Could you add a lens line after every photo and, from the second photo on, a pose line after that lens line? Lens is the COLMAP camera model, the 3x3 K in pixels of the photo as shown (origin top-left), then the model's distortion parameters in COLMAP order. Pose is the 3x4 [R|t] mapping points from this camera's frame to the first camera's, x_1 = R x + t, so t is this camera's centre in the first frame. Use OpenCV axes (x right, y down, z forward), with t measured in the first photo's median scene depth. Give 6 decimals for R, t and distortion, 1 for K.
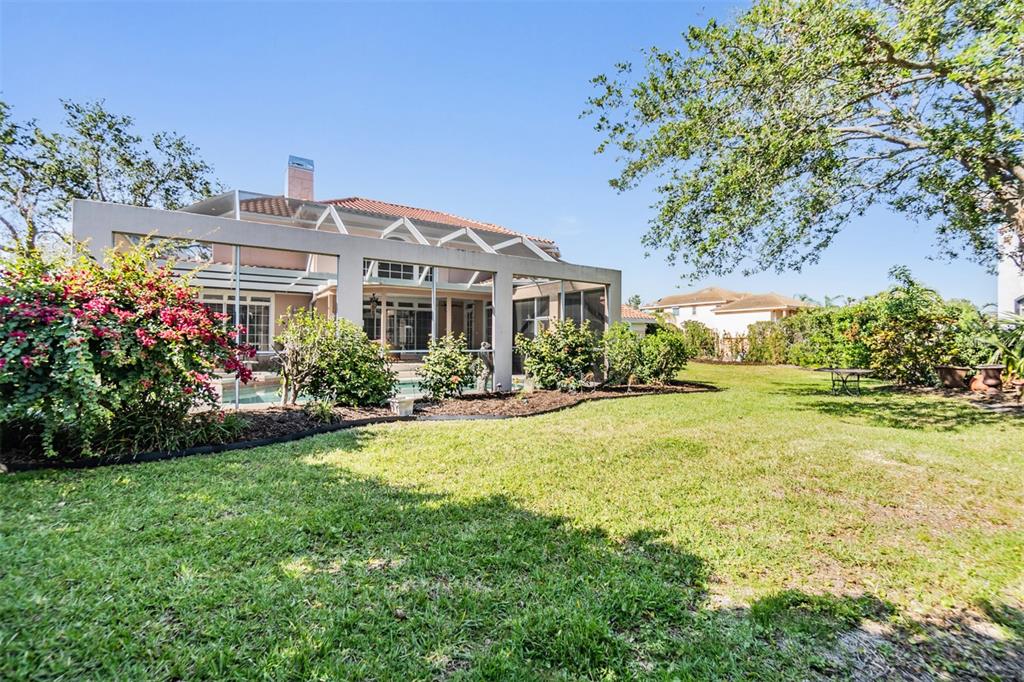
lens RADIAL K [[448.0, 0, 512.0], [0, 448.0, 331.7], [0, 0, 1]] dist [-0.001612, -0.000347]
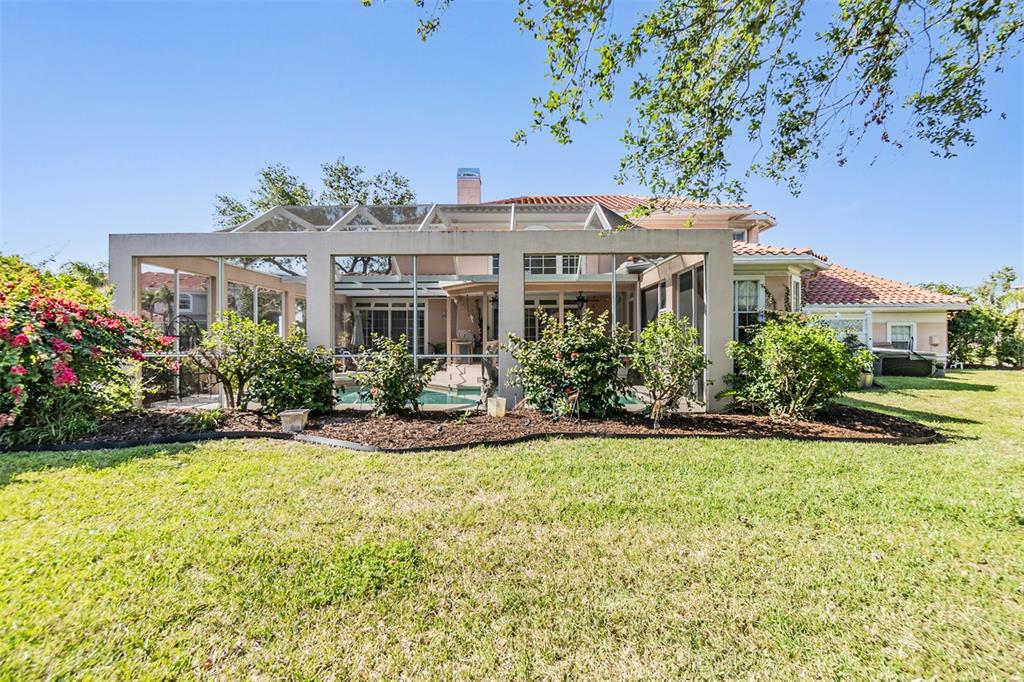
lens RADIAL K [[448.0, 0, 512.0], [0, 448.0, 331.7], [0, 0, 1]] dist [-0.001612, -0.000347]
pose [[0.820222, -0.018098, -0.571759, 0.258427], [0.019699, 0.999800, -0.003387, 0.002108], [0.571706, -0.008485, 0.820415, 0.231856]]
